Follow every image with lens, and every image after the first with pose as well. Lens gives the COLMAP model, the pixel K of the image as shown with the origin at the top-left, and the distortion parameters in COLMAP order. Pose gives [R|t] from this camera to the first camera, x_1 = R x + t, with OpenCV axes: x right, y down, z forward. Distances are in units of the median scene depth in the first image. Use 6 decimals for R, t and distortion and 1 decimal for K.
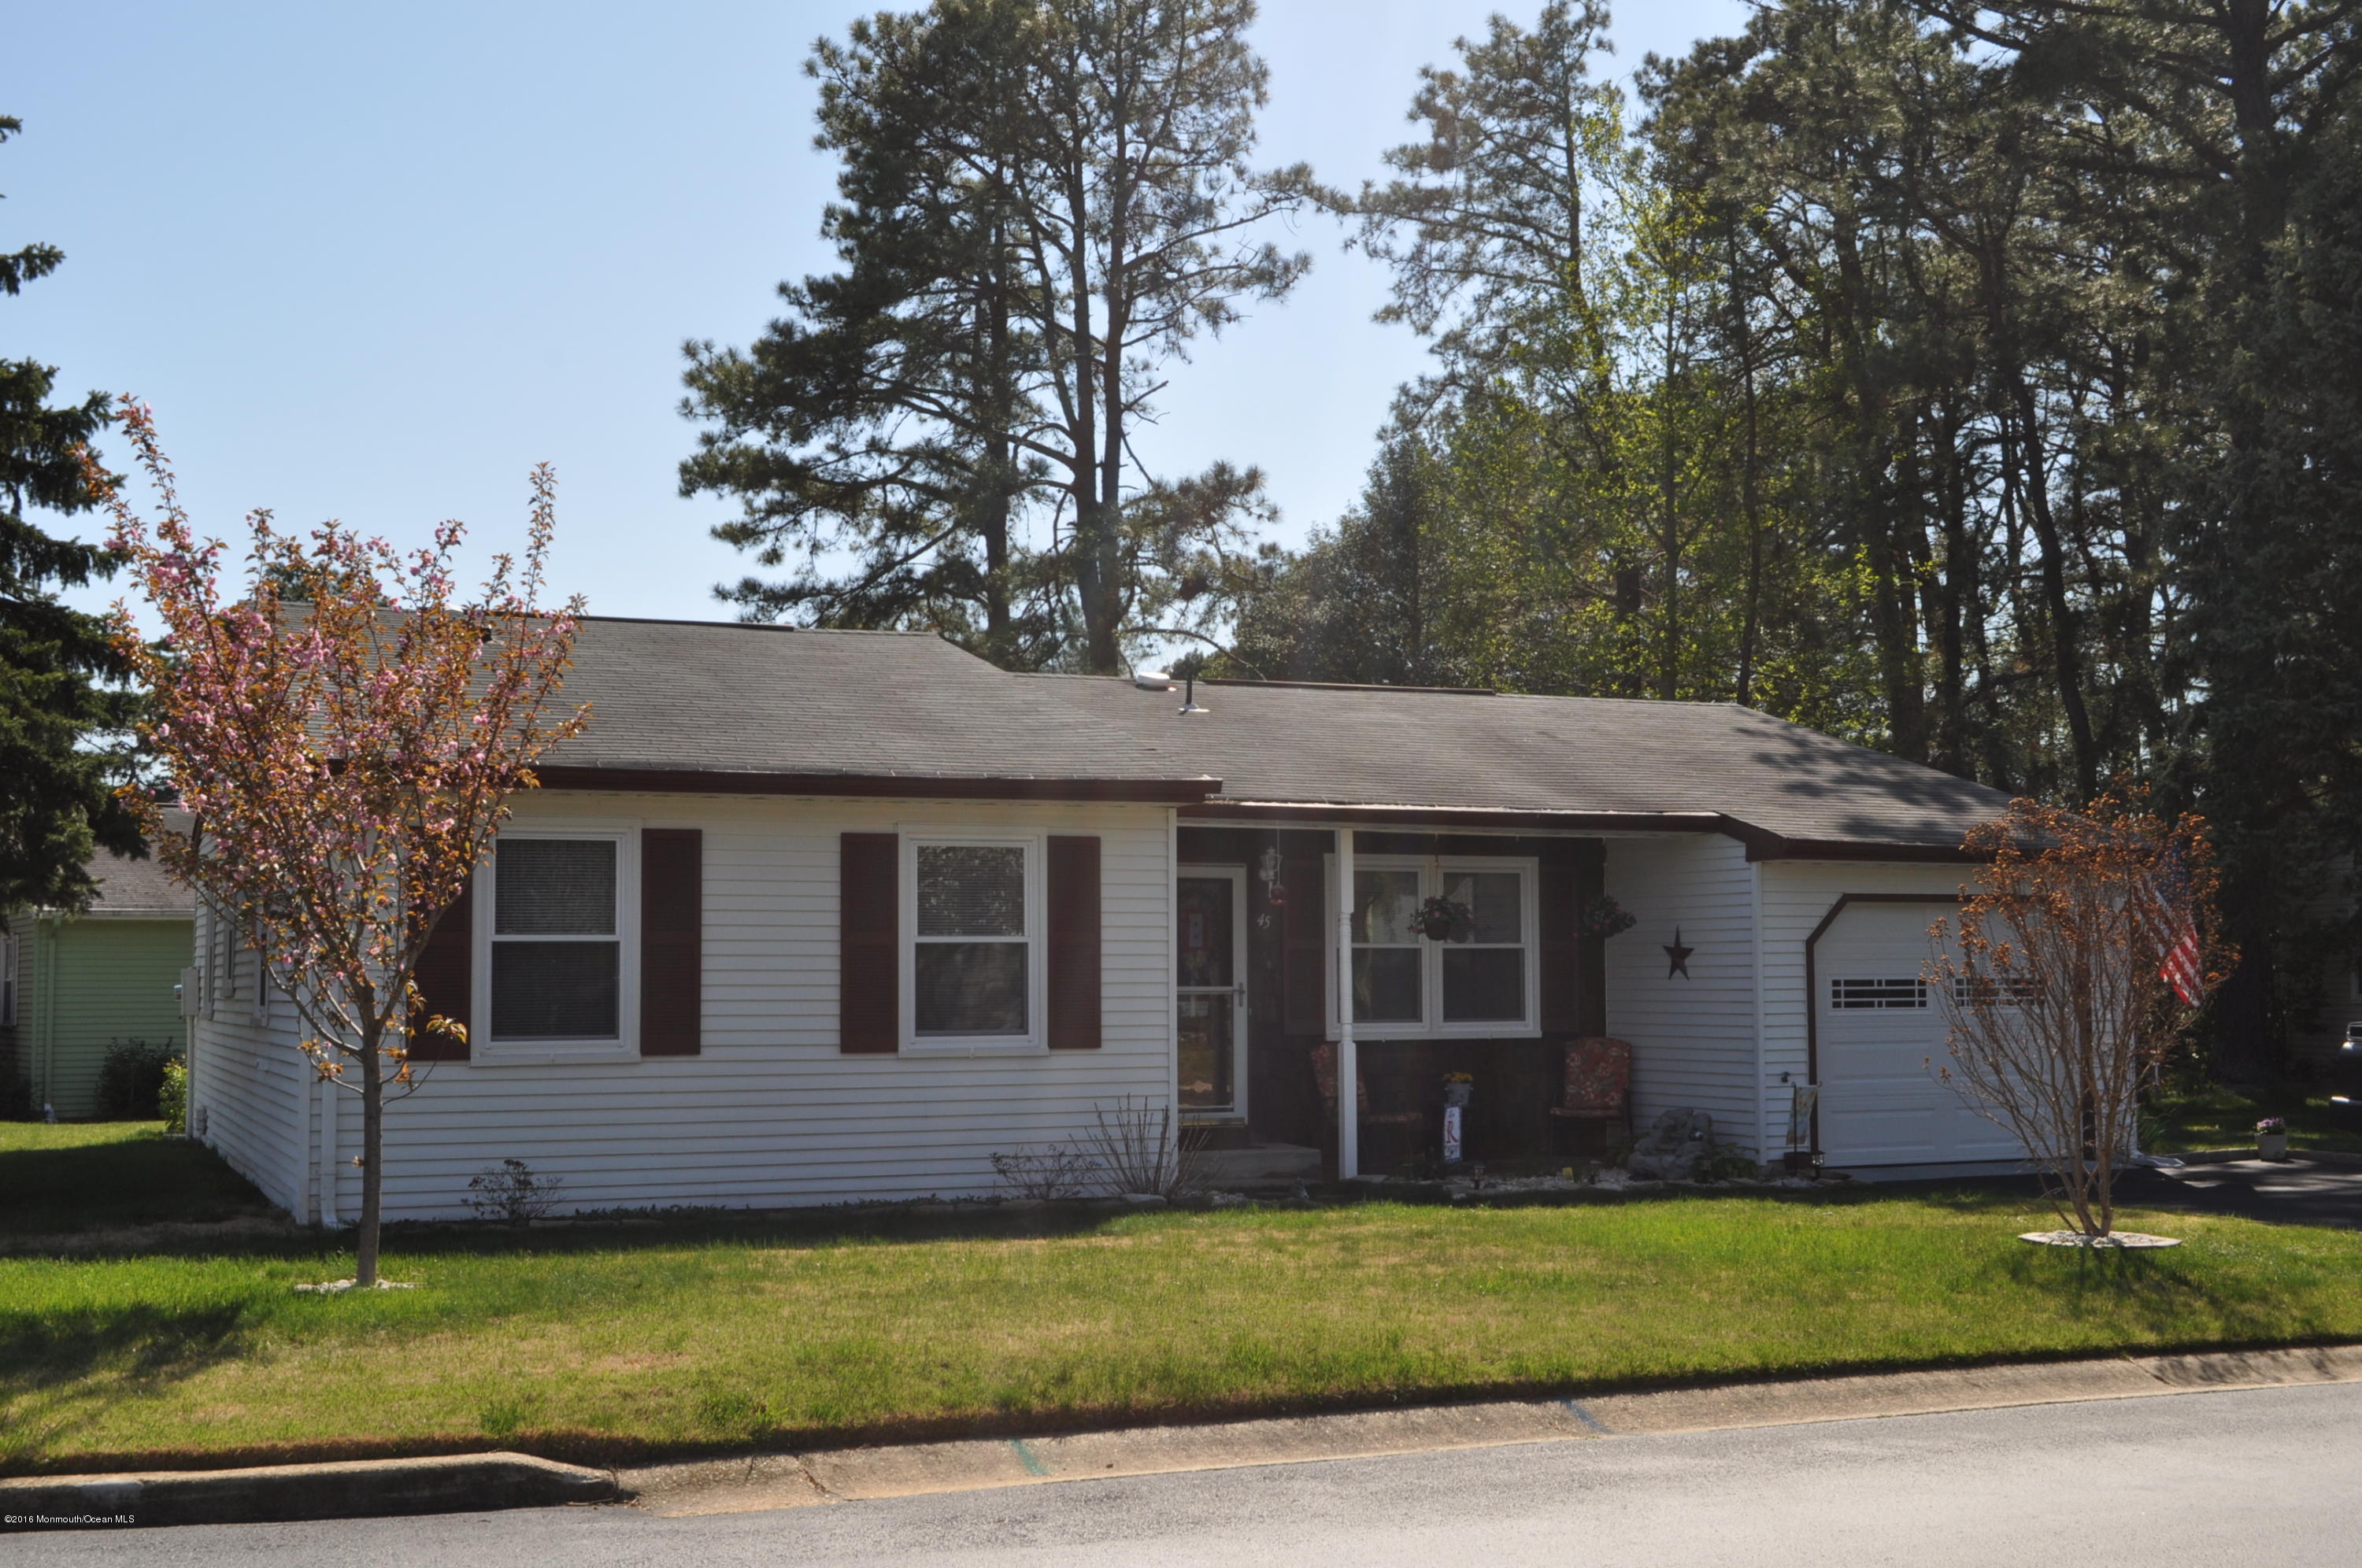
lens RADIAL K [[2677.9, 0, 1178.2], [0, 2677.9, 794.0], [0, 0, 1]] dist [-0.021867, 0.000000]
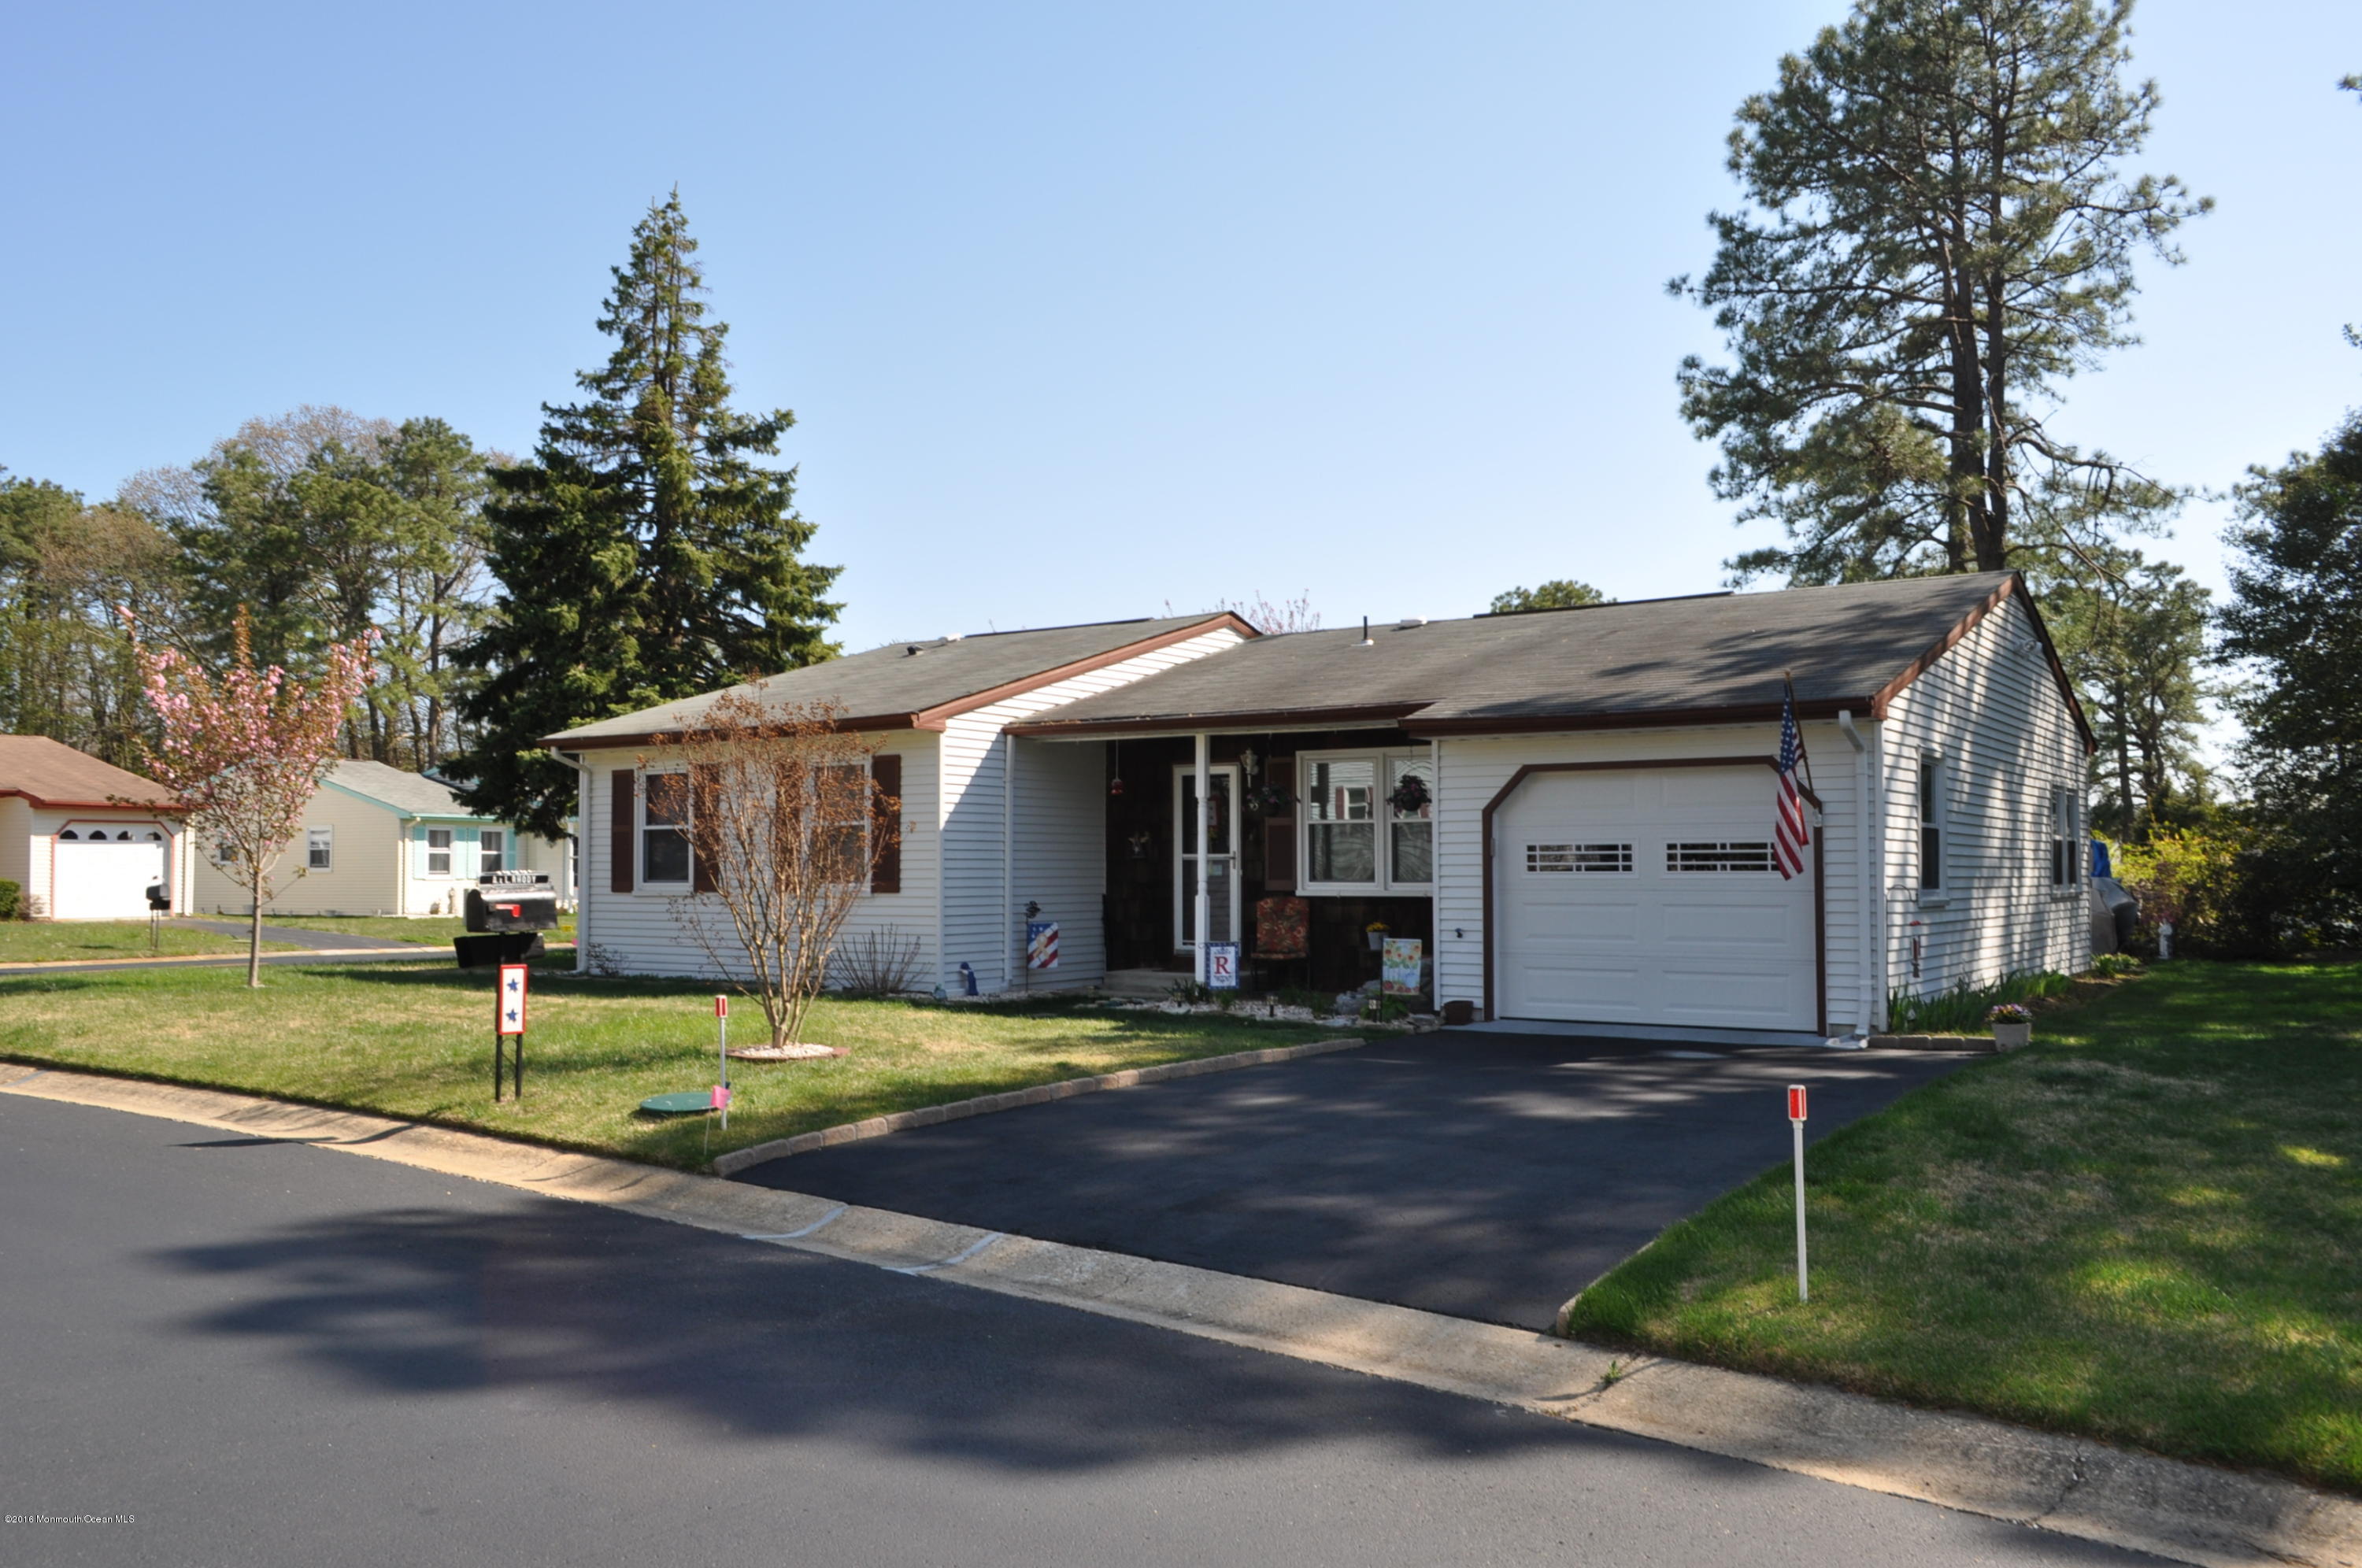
lens RADIAL K [[1848.4, 0, 1186.1], [0, 1848.4, 792.9], [0, 0, 1]] dist [-0.019566, 0.014947]
pose [[0.536664, -0.032445, -0.843172, 0.799693], [0.058013, 0.998315, -0.001491, 0.041491], [0.841800, -0.048115, 0.537641, 0.484474]]
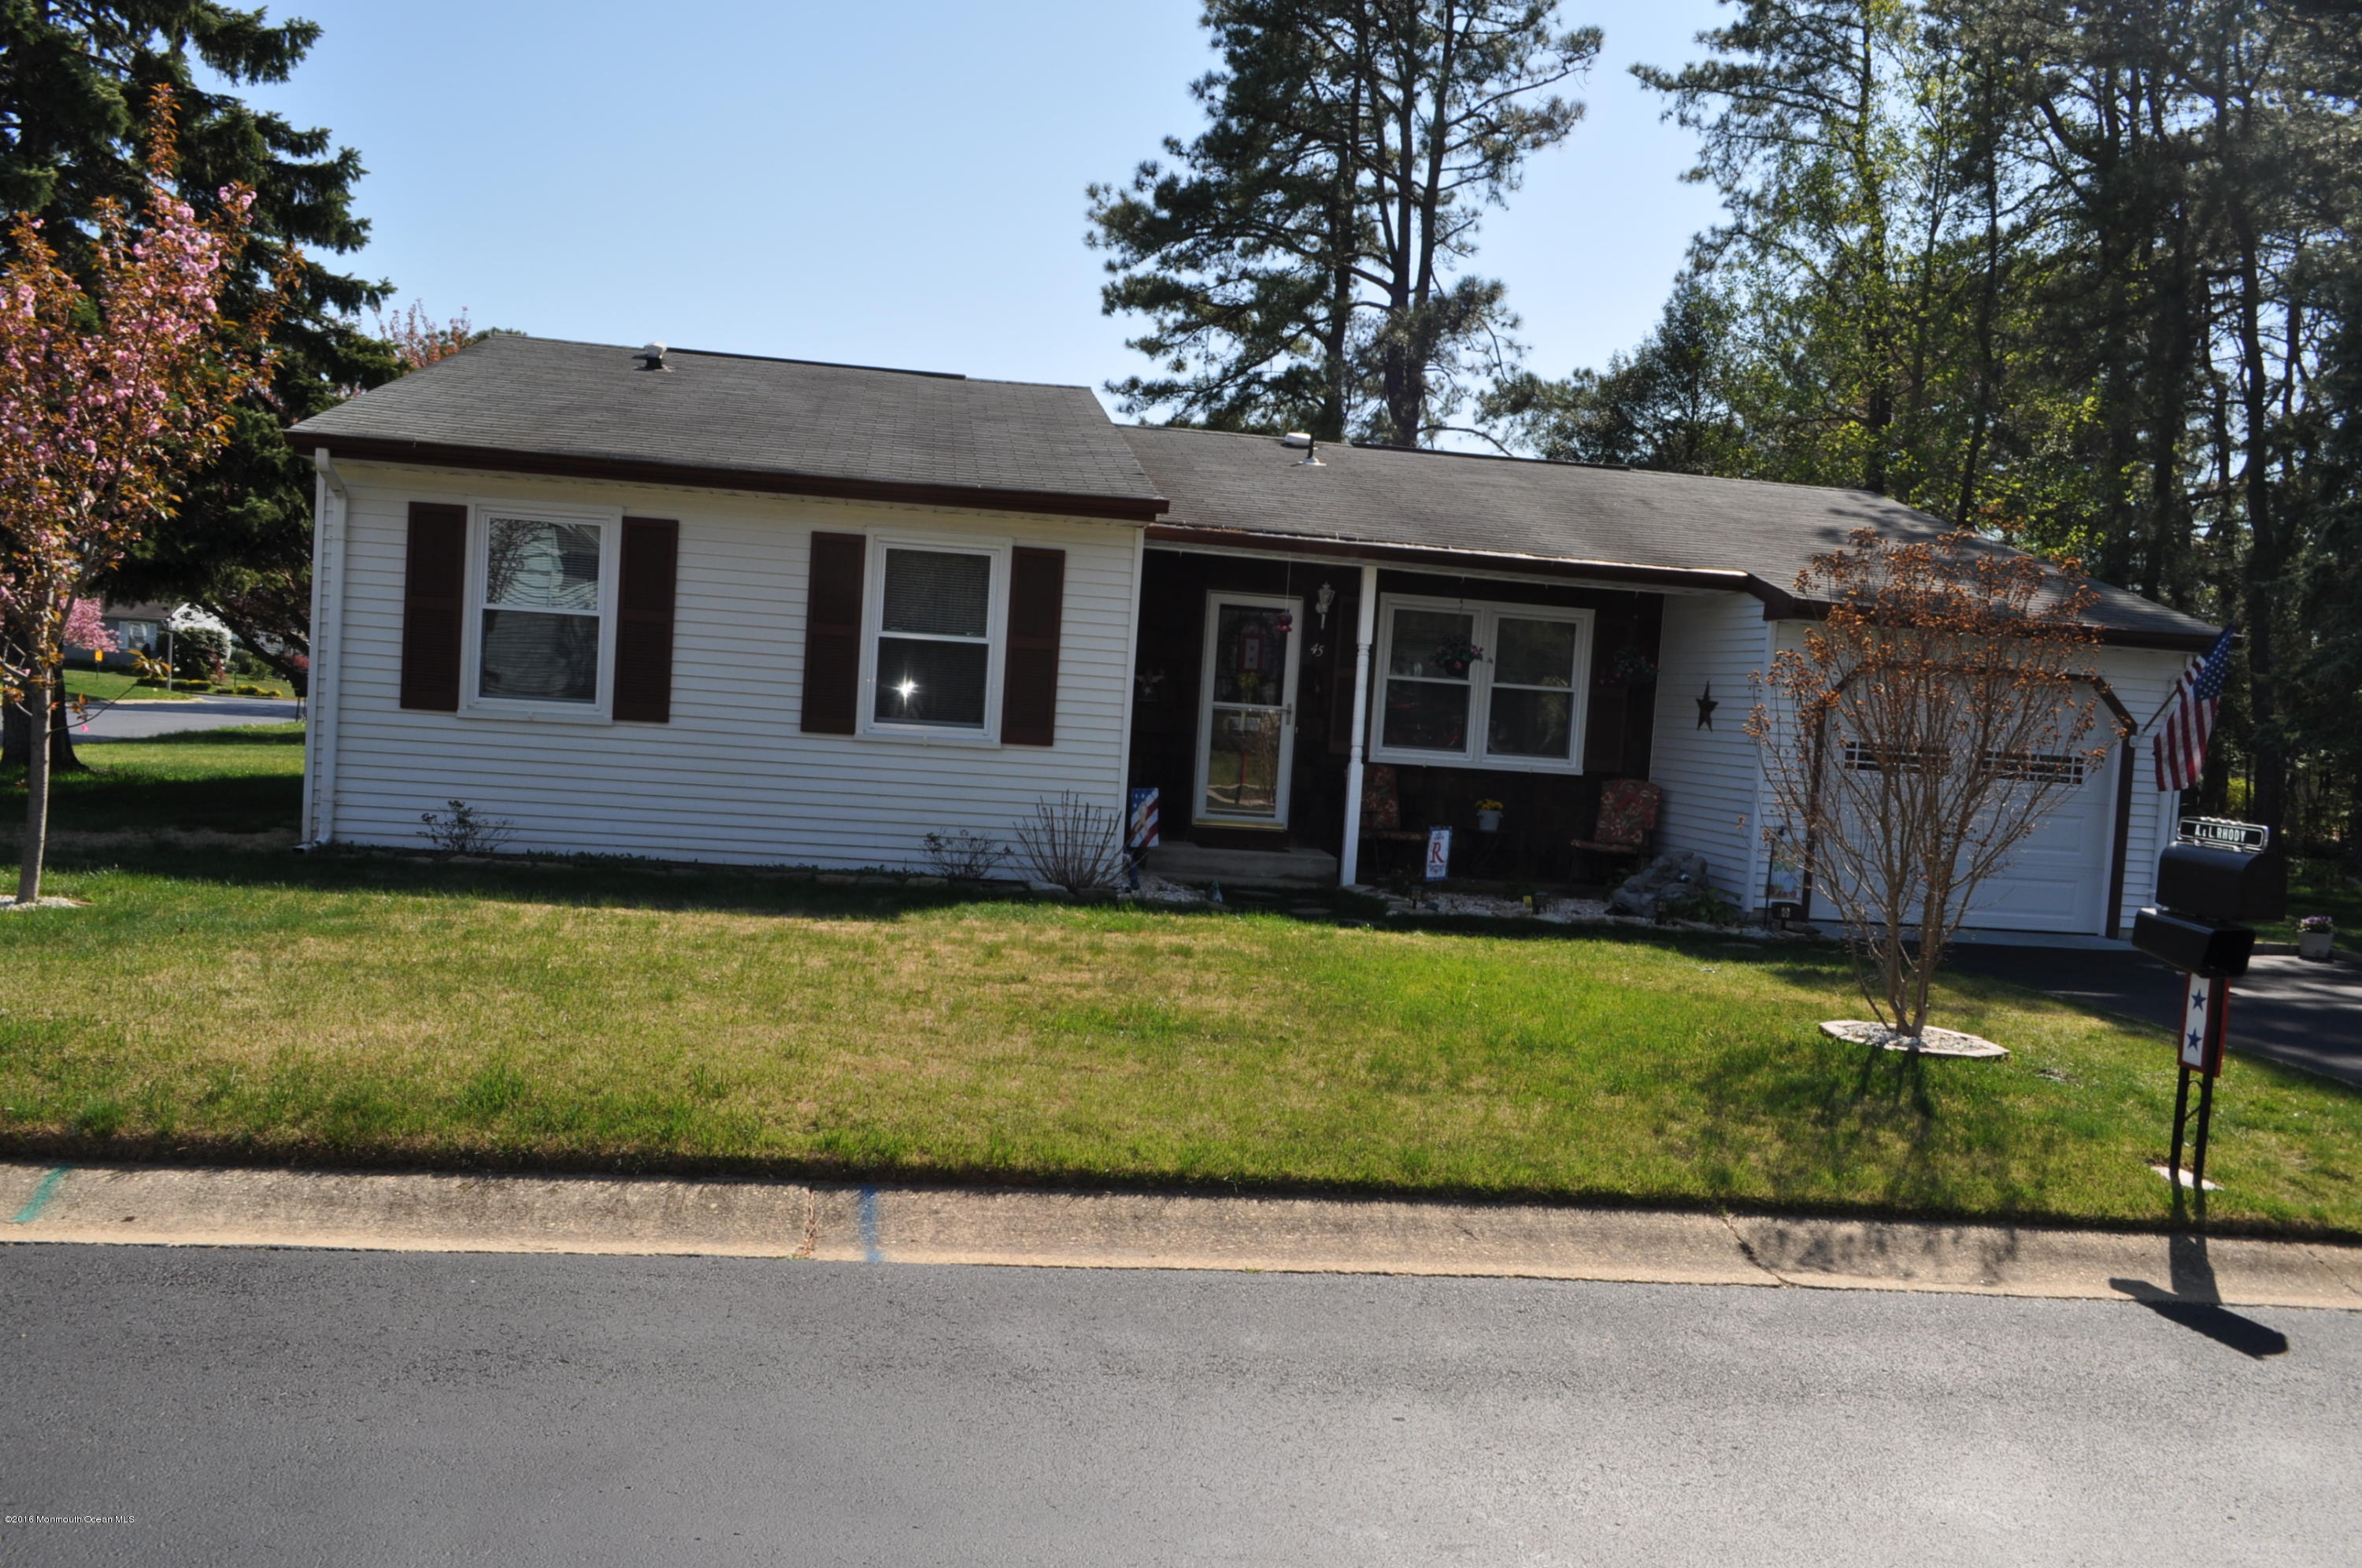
lens RADIAL K [[1848.4, 0, 1183.7], [0, 1848.4, 796.4], [0, 0, 1]] dist [-0.019566, 0.014947]
pose [[0.964472, 0.082734, -0.250896, 0.178218], [-0.053730, 0.991279, 0.120331, 0.018732], [0.258664, -0.102575, 0.960506, 0.247509]]
